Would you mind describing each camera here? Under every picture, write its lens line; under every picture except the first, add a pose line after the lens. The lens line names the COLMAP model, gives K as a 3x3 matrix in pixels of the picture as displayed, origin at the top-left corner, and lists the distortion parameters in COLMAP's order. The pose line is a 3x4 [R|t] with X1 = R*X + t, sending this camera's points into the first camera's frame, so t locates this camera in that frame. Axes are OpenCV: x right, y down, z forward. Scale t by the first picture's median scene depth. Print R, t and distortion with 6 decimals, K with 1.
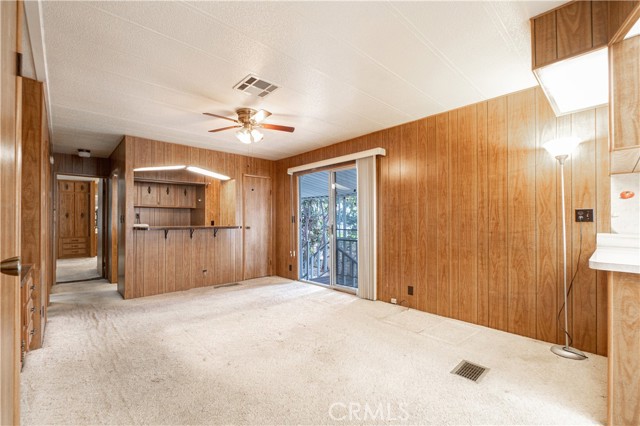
lens RADIAL K [[276.1, 0, 310.4], [0, 276.1, 214.9], [0, 0, 1]] dist [-0.007811, 0.000759]
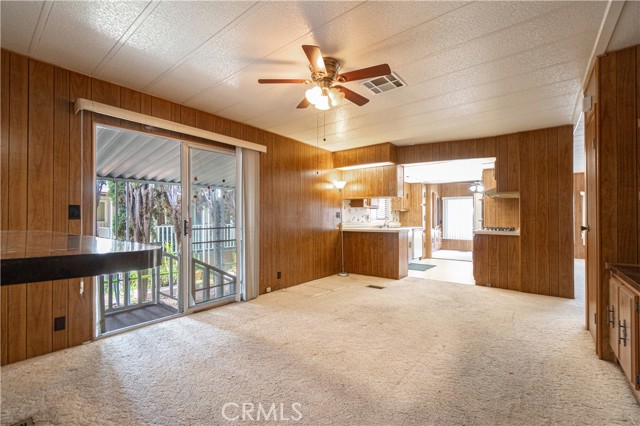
lens RADIAL K [[276.1, 0, 317.3], [0, 276.1, 215.4], [0, 0, 1]] dist [-0.007811, 0.000759]
pose [[-0.171073, 0.022669, 0.984997, -0.785151], [-0.011840, 0.999616, -0.025062, 0.038797], [-0.985187, -0.015950, -0.170739, 0.960064]]
